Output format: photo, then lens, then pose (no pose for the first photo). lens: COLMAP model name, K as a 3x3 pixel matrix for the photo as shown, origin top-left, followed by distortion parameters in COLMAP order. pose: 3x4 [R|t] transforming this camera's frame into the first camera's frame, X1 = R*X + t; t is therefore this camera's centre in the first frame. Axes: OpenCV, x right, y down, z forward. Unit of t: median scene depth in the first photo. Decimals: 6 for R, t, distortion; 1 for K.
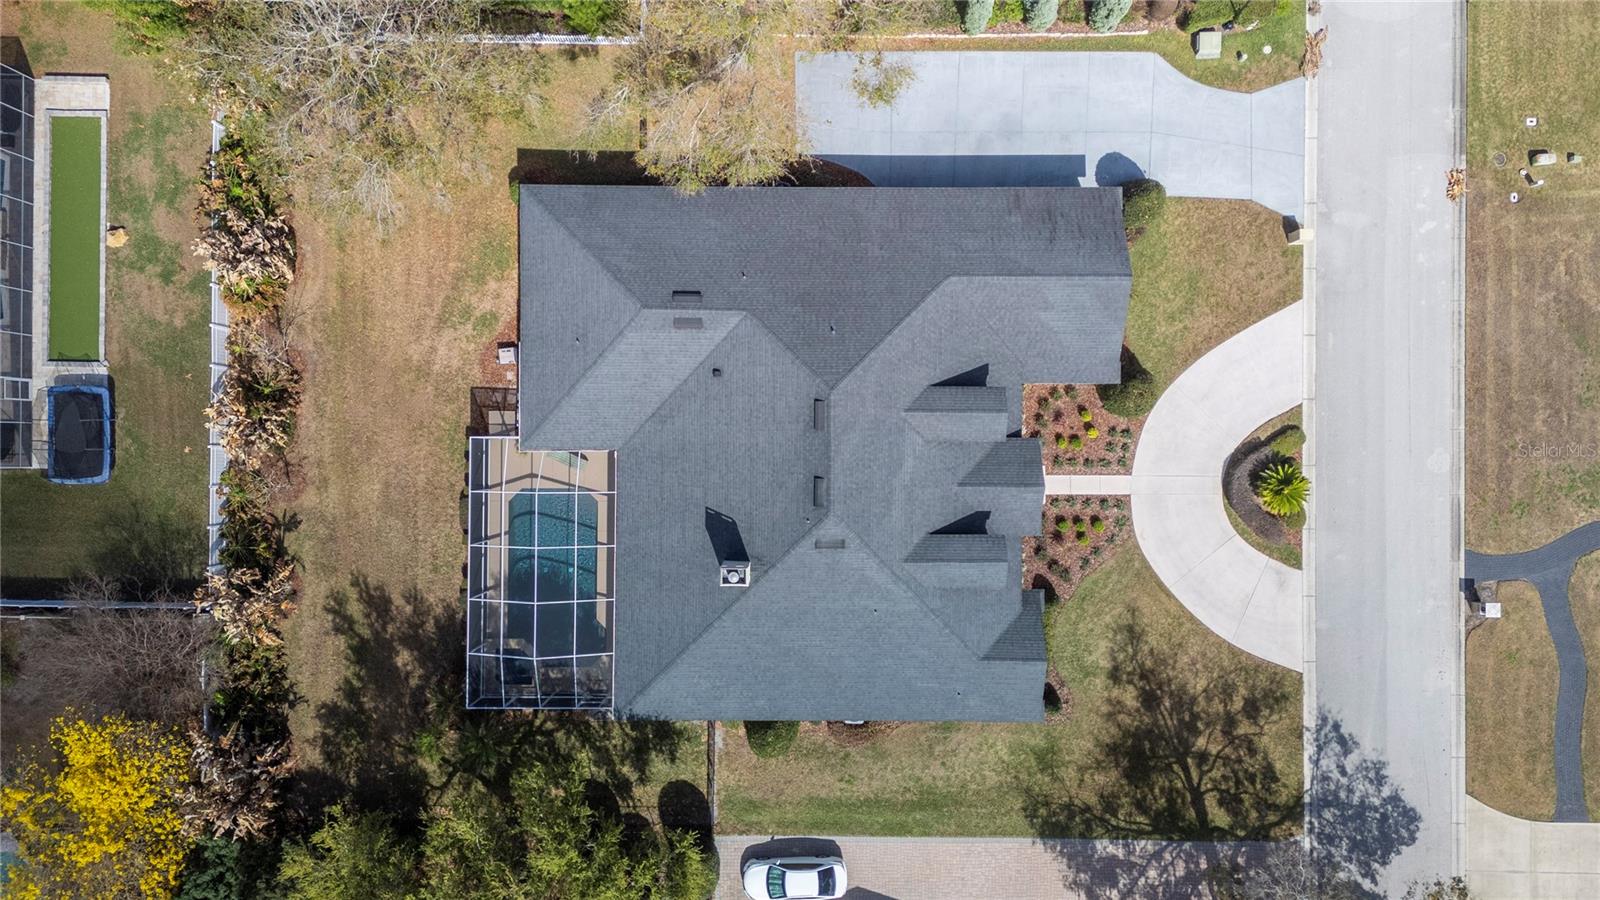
lens RADIAL K [[1195.4, 0, 801.1], [0, 1195.4, 446.3], [0, 0, 1]] dist [0.060377, -0.040962]
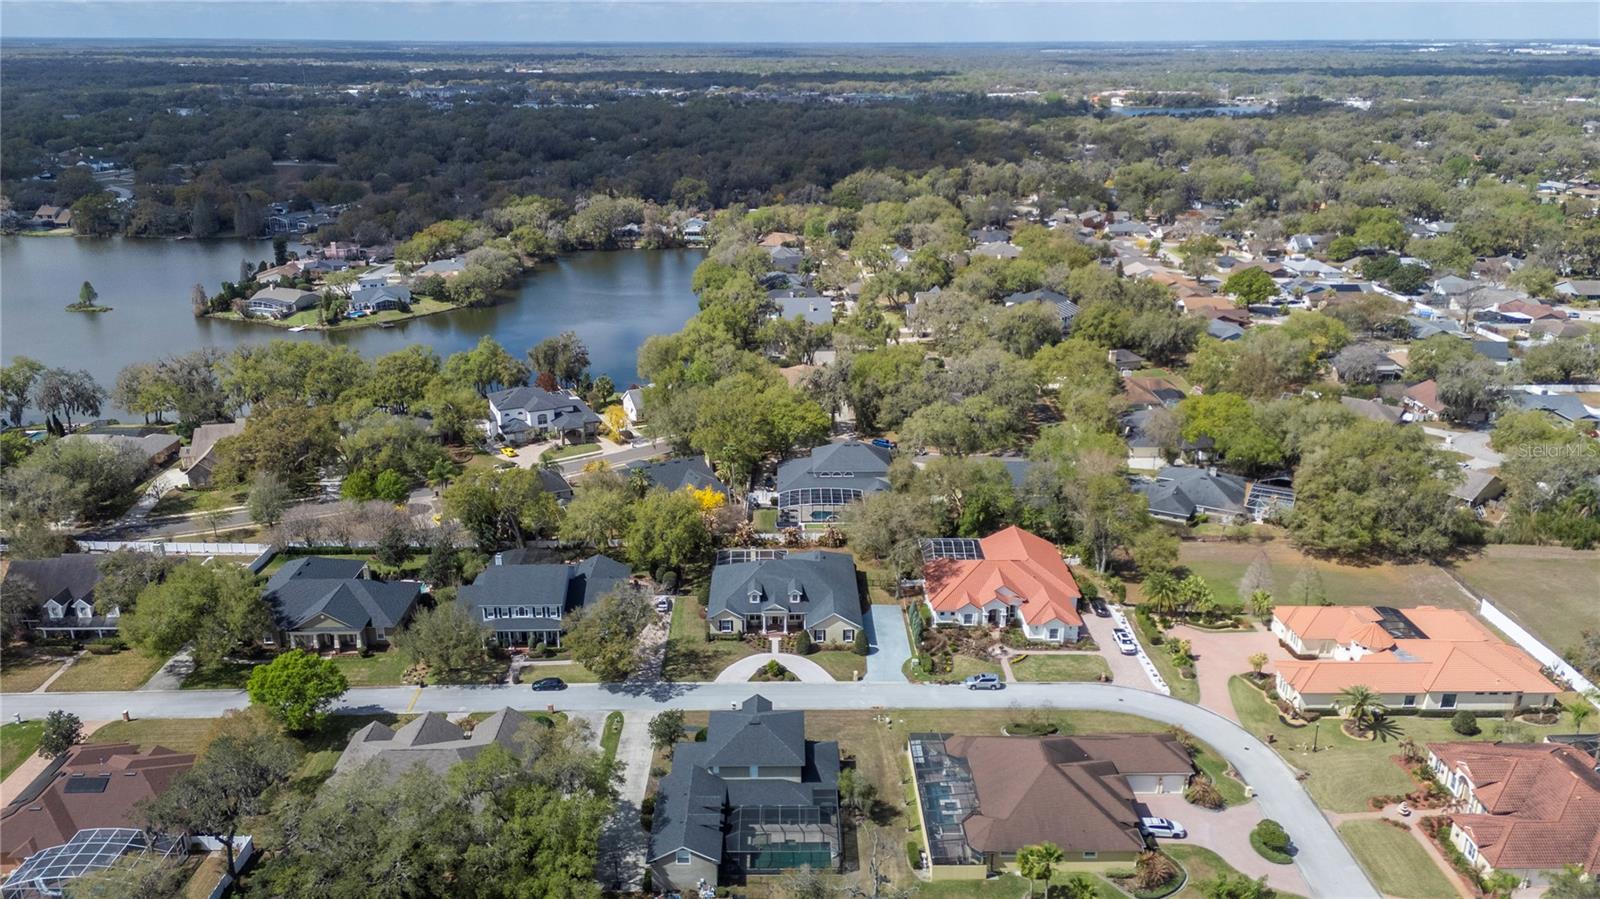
lens RADIAL K [[1195.4, 0, 804.2], [0, 1195.4, 433.8], [0, 0, 1]] dist [0.060377, -0.040962]
pose [[0.042116, 0.313781, -0.948561, 3.116828], [-0.999101, 0.017857, -0.038453, 0.067265], [0.004873, 0.949327, 0.314251, -0.551839]]
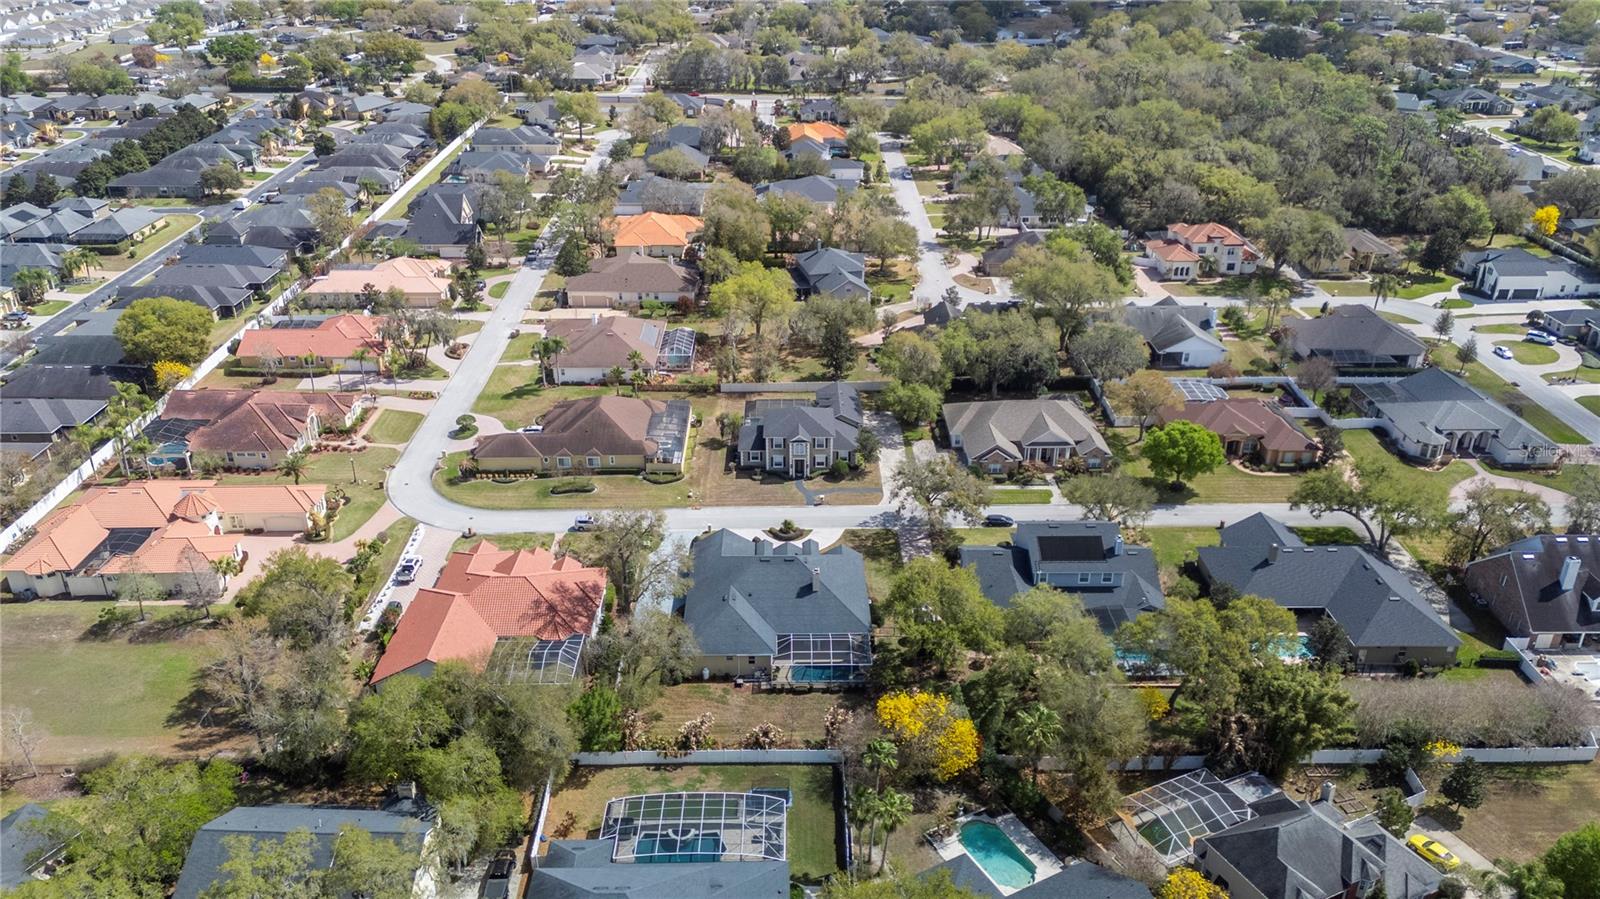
lens RADIAL K [[1195.4, 0, 783.1], [0, 1195.4, 444.1], [0, 0, 1]] dist [0.060377, -0.040962]
pose [[-0.009939, -0.435446, 0.900160, -2.355055], [0.999929, 0.001543, 0.011787, -0.015034], [-0.006521, 0.900213, 0.435400, -0.589215]]
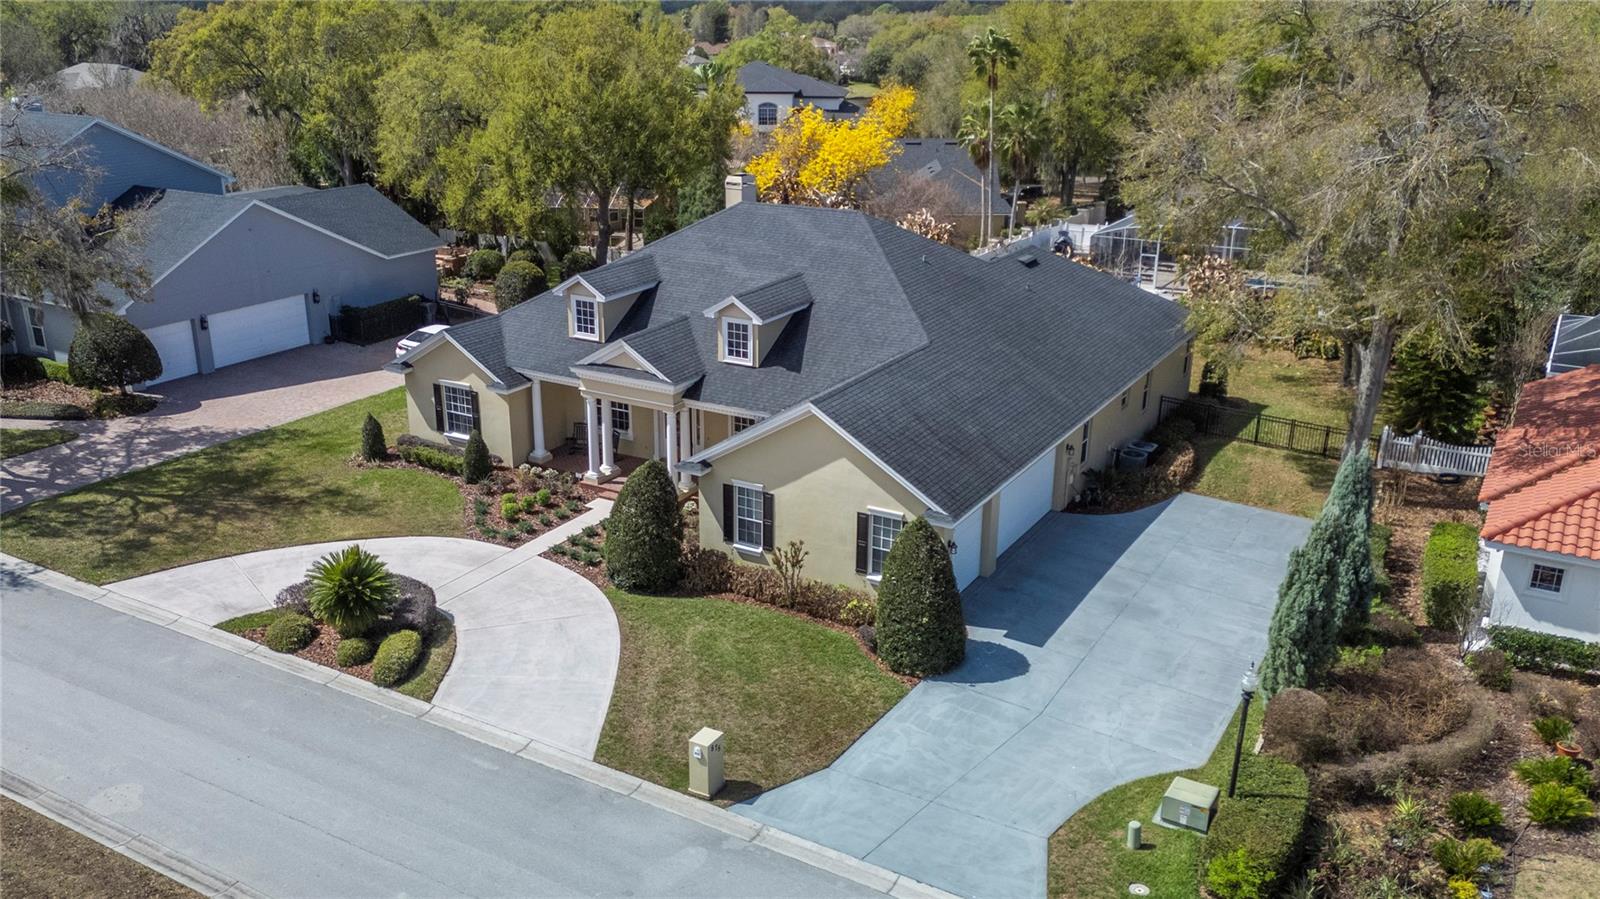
lens RADIAL K [[1306.3, 0, 761.9], [0, 1306.3, 459.7], [0, 0, 1]] dist [0.054018, -0.011715]
pose [[-0.504757, 0.275472, -0.818129, 0.773031], [-0.863241, -0.154559, 0.480548, -0.409307], [0.005928, 0.948803, 0.315814, 0.733487]]
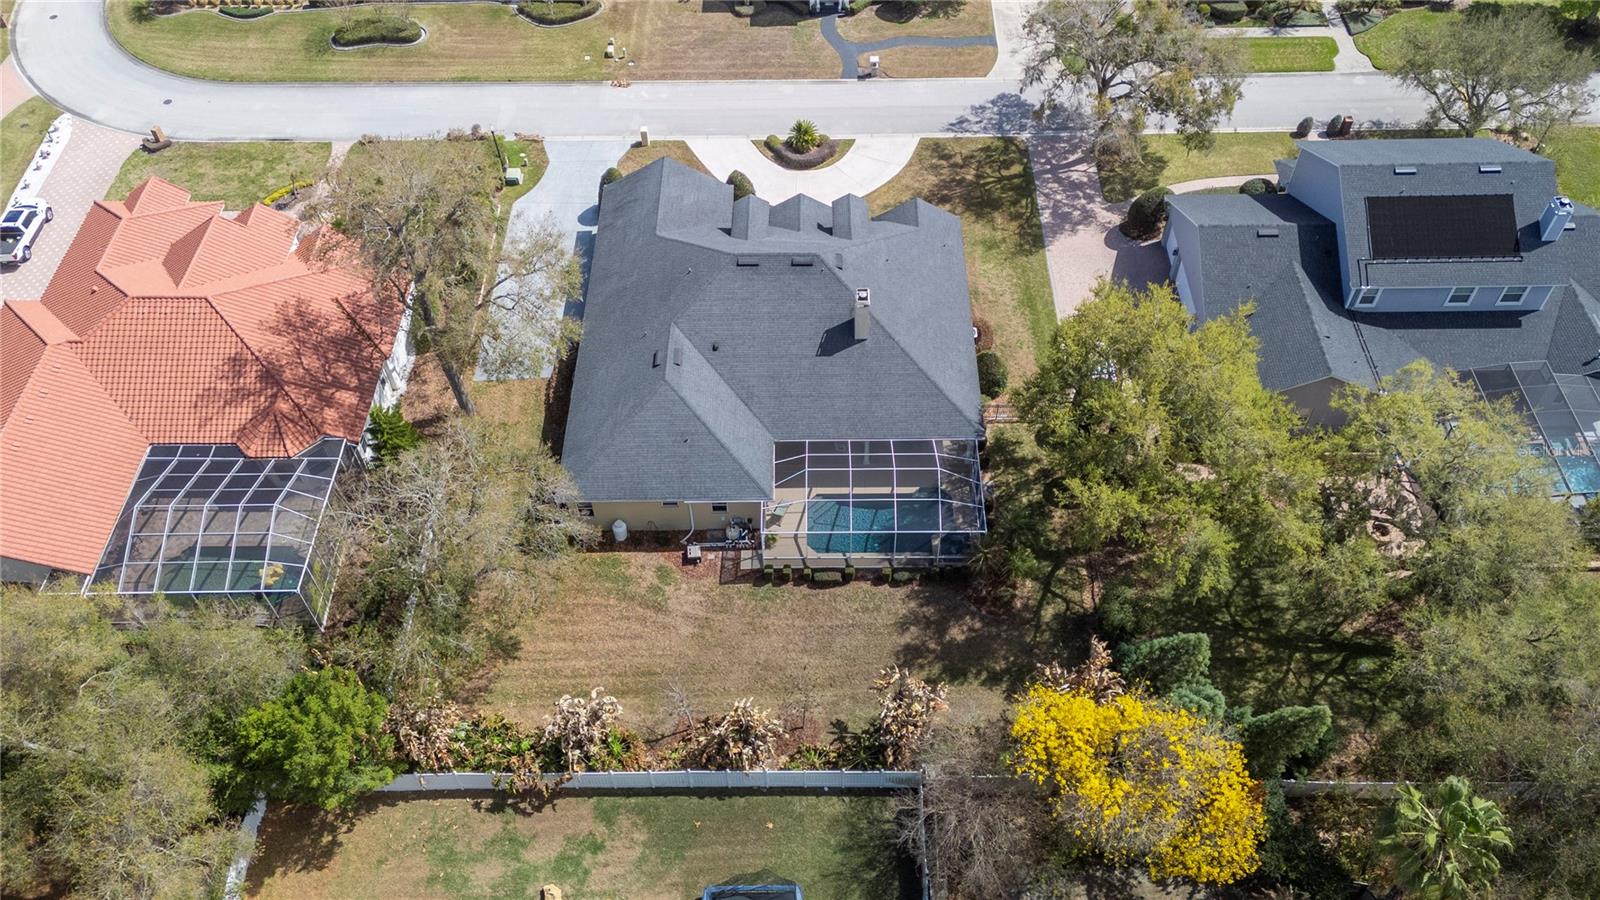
lens RADIAL K [[1195.4, 0, 812.6], [0, 1195.4, 464.3], [0, 0, 1]] dist [0.060377, -0.040962]
pose [[-0.008097, -0.791149, 0.611571, -0.889633], [0.999951, -0.002906, 0.009480, 0.030209], [-0.005723, 0.611617, 0.791133, 0.016141]]
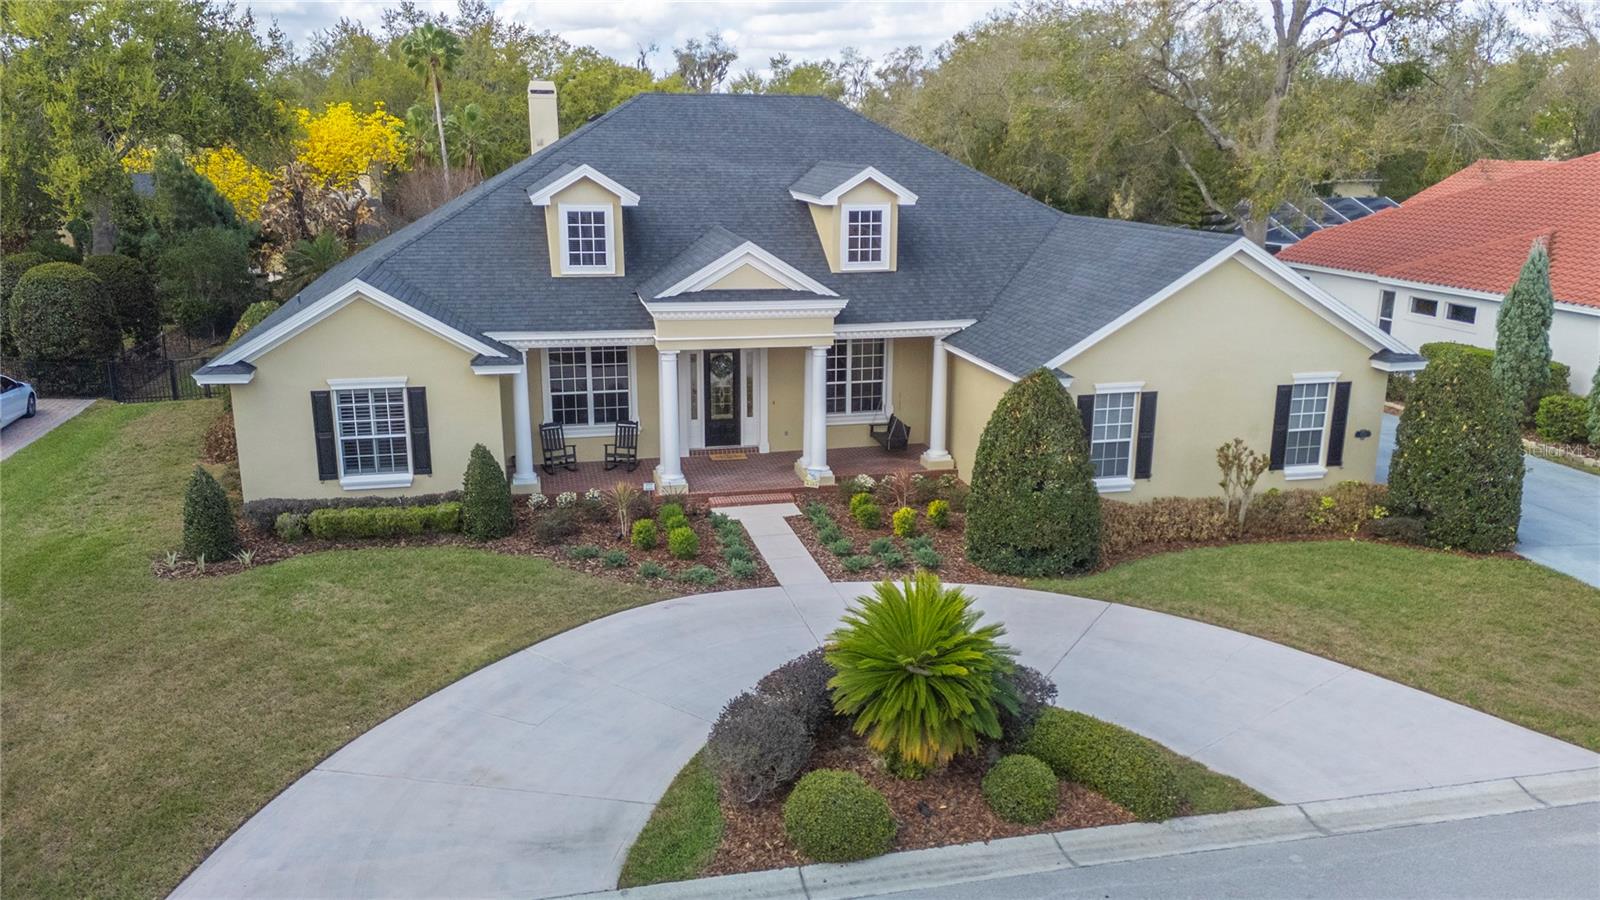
lens RADIAL K [[1195.4, 0, 794.5], [0, 1195.4, 452.2], [0, 0, 1]] dist [0.060377, -0.040962]
pose [[0.236096, 0.234721, -0.942955, 0.614270], [-0.971659, 0.068689, -0.226185, 0.116454], [0.011680, 0.969633, 0.244286, 0.871787]]
